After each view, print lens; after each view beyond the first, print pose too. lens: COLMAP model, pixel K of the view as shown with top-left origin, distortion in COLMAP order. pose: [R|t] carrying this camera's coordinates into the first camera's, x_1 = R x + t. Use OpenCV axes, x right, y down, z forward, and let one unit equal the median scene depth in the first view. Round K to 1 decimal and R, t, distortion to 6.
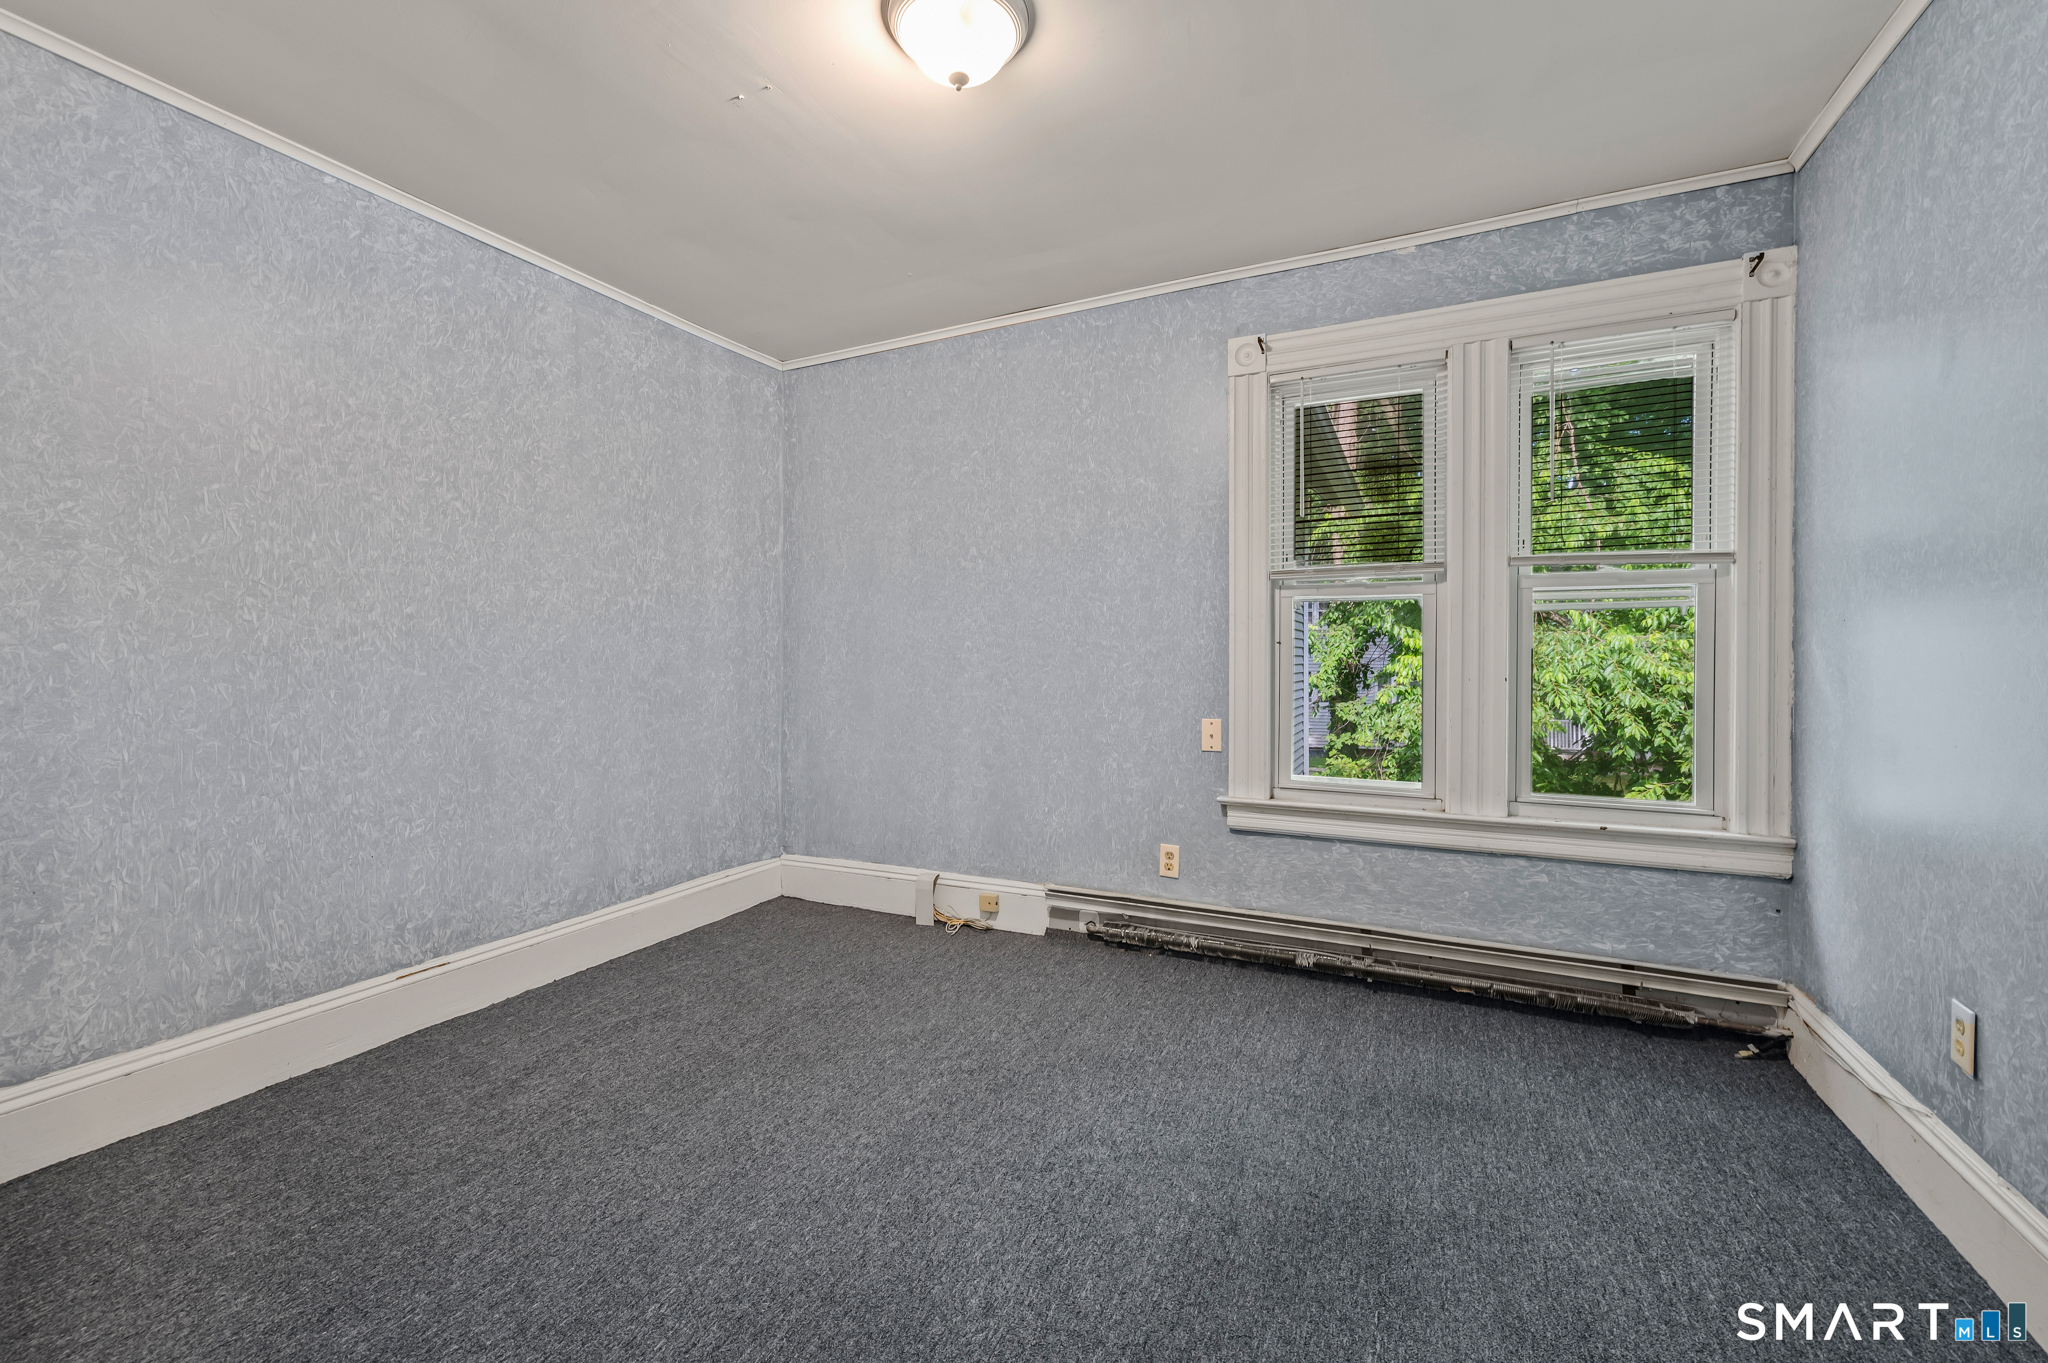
lens RADIAL K [[828.9, 0, 1022.9], [0, 828.9, 666.9], [0, 0, 1]] dist [0.001873, 0.000301]
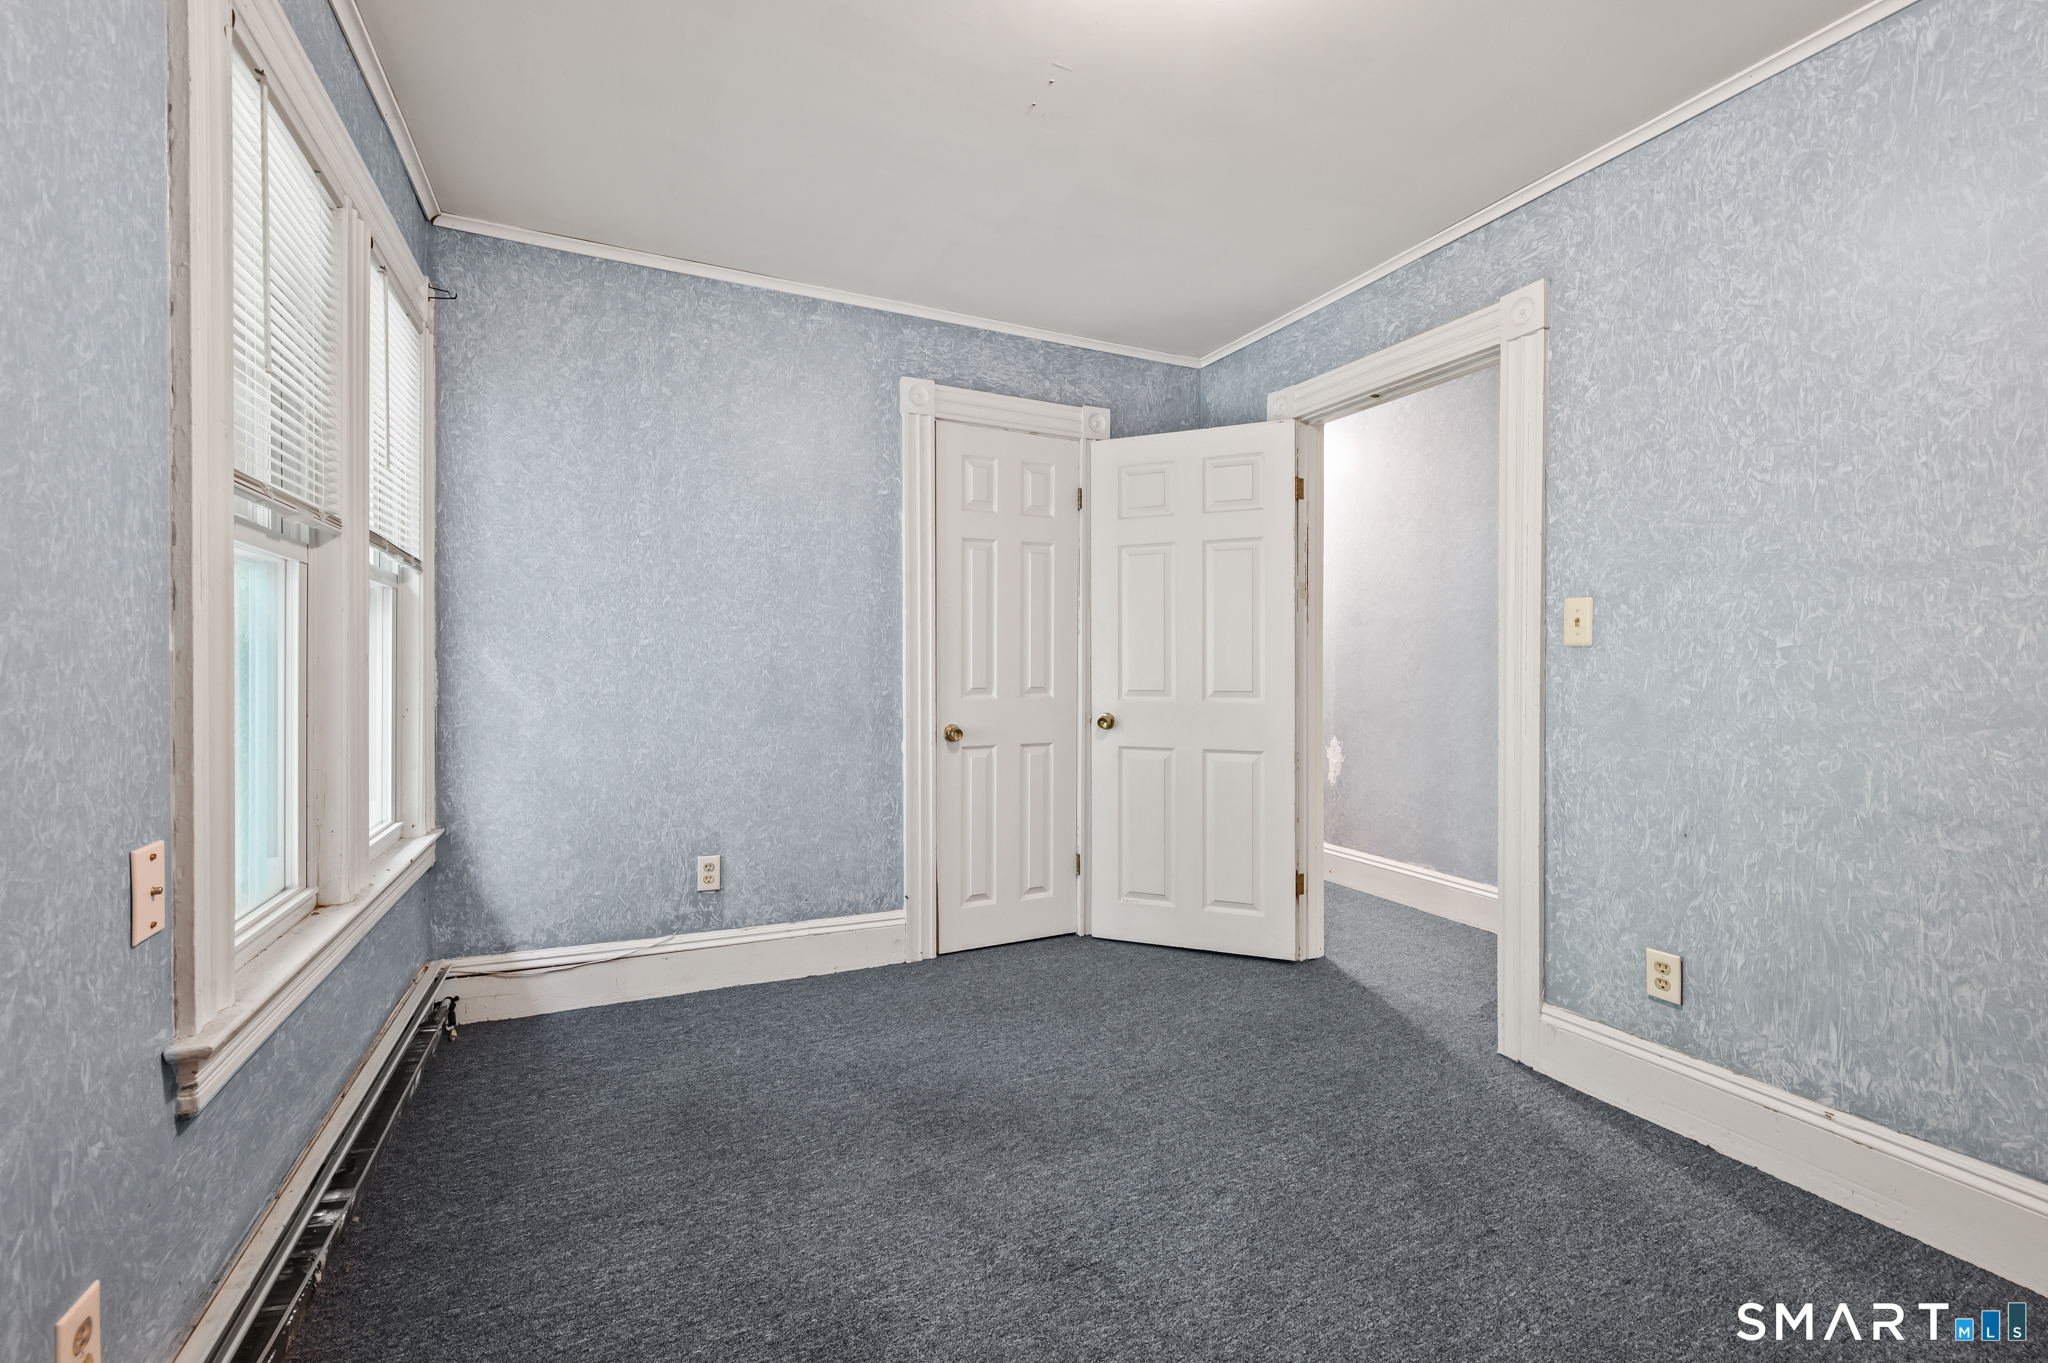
lens RADIAL K [[828.9, 0, 1022.9], [0, 828.9, 666.9], [0, 0, 1]] dist [0.001873, 0.000301]
pose [[-0.786400, -0.005091, 0.617696, -0.491555], [0.004464, 0.999893, 0.013924, -0.027680], [-0.617701, 0.013707, -0.786293, 1.841230]]
